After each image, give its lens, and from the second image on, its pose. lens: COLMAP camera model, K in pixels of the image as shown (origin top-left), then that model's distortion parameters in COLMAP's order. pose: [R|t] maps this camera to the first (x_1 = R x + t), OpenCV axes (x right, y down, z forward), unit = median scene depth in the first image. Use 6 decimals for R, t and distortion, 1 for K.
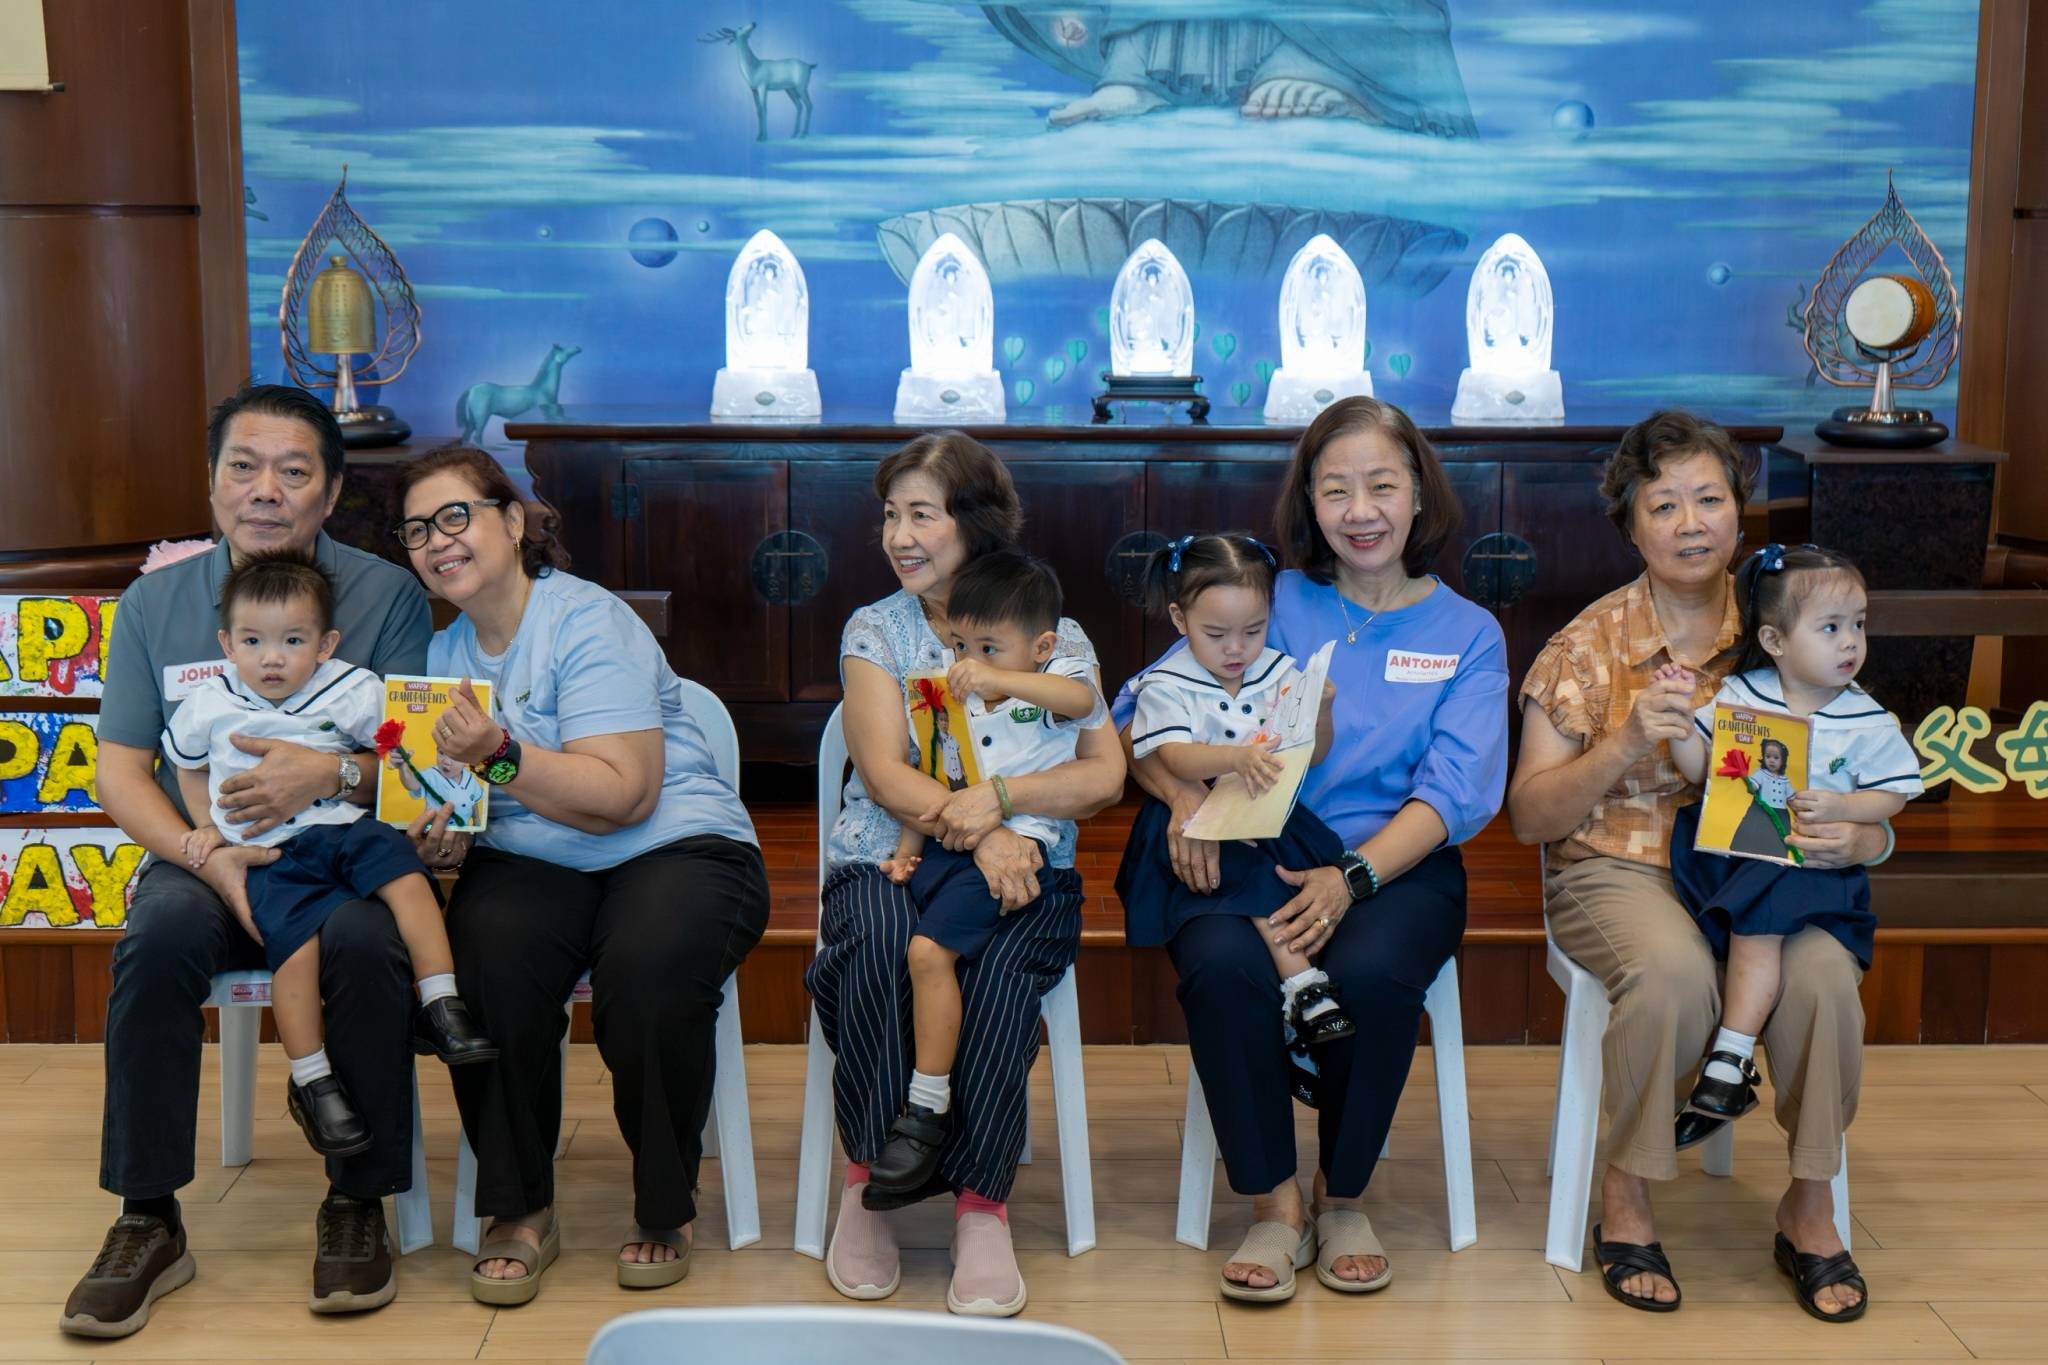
lens RADIAL K [[2926.8, 0, 1024.0], [0, 2926.8, 682.5], [0, 0, 1]] dist [-0.004558, 0.137366]
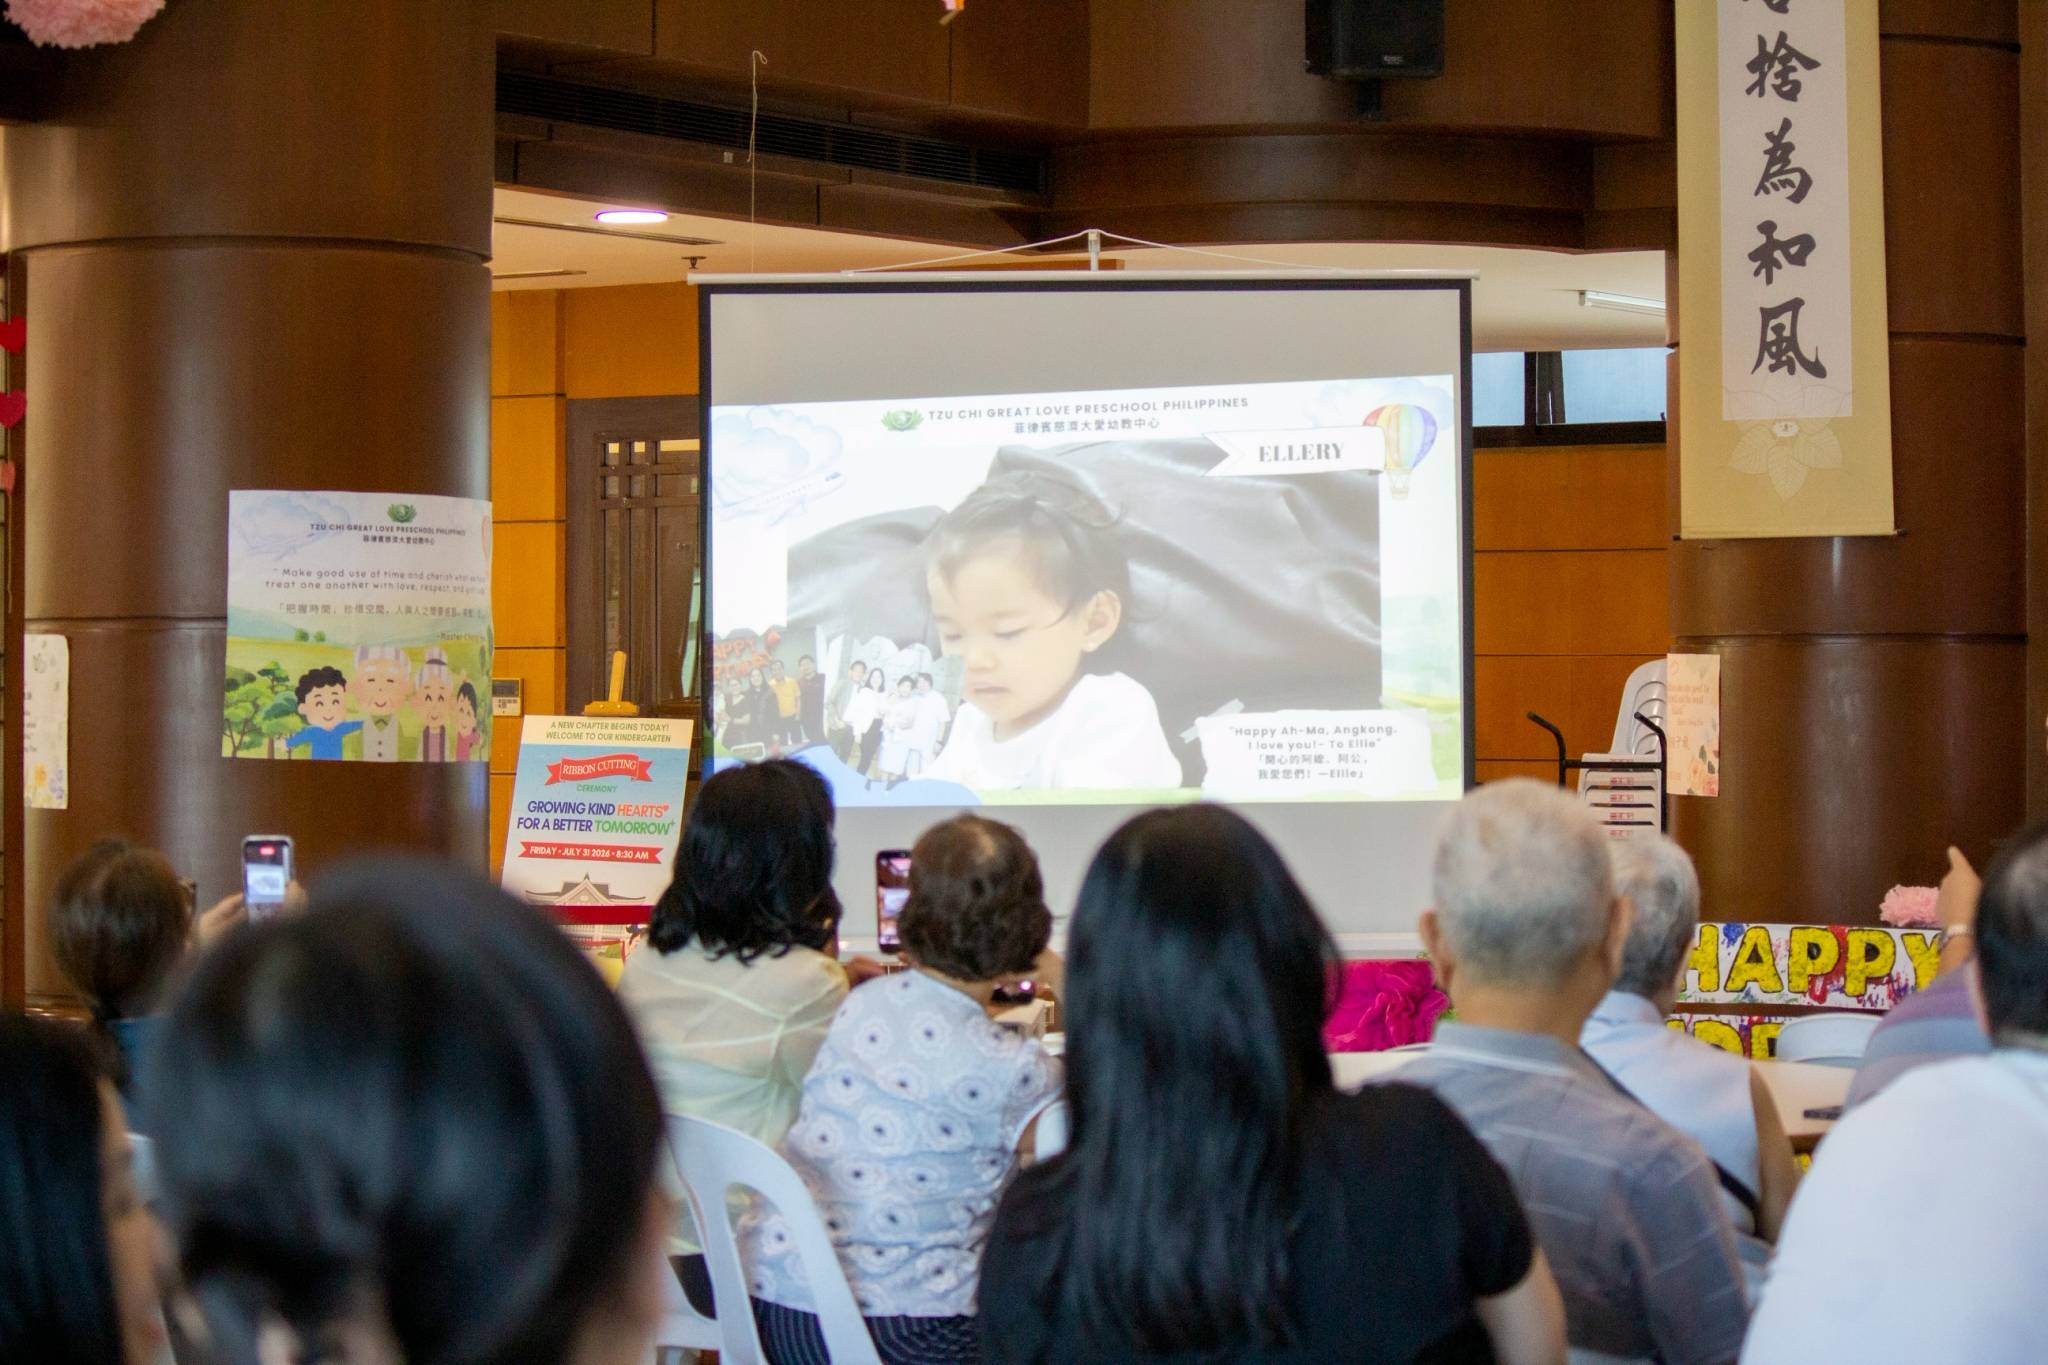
lens RADIAL K [[5320.3, 0, 1024.0], [0, 5320.3, 682.5], [0, 0, 1]] dist [-0.336850, -0.641036]
pose [[0.840691, -0.004425, -0.541497, 0.465214], [-0.085638, 0.986296, -0.141016, 0.163719], [0.534701, 0.164924, 0.828791, -0.825589]]
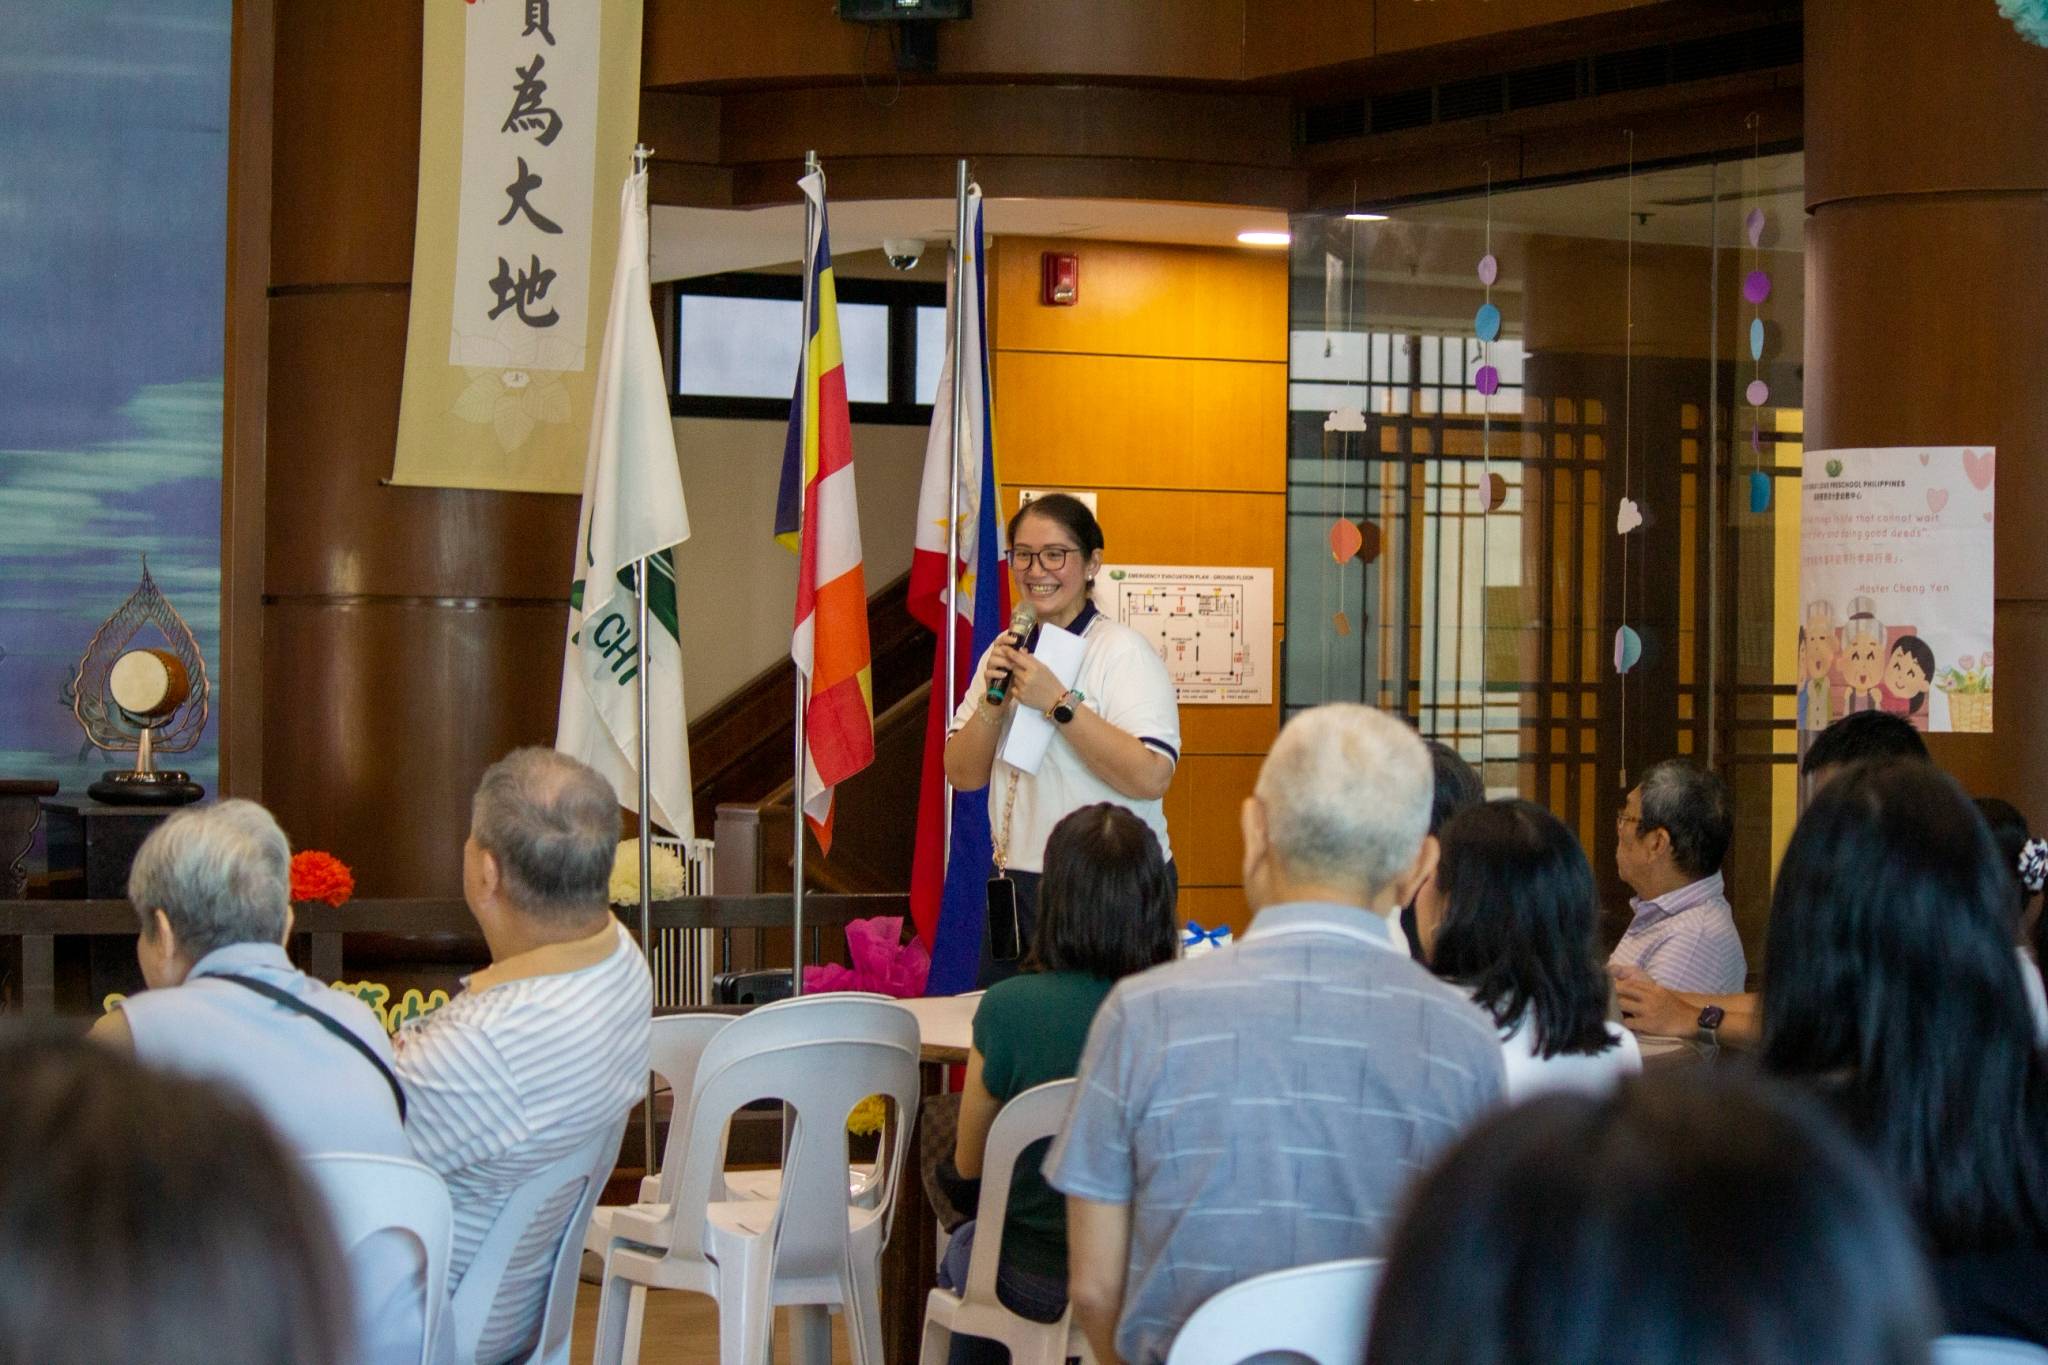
lens RADIAL K [[5320.3, 0, 1024.0], [0, 5320.3, 682.5], [0, 0, 1]] dist [-0.336850, -0.641036]
pose [[0.907329, 0.009124, 0.420322, -0.213003], [0.056499, 0.988050, -0.143408, 0.158107], [-0.416607, 0.153866, 0.895971, -0.815537]]
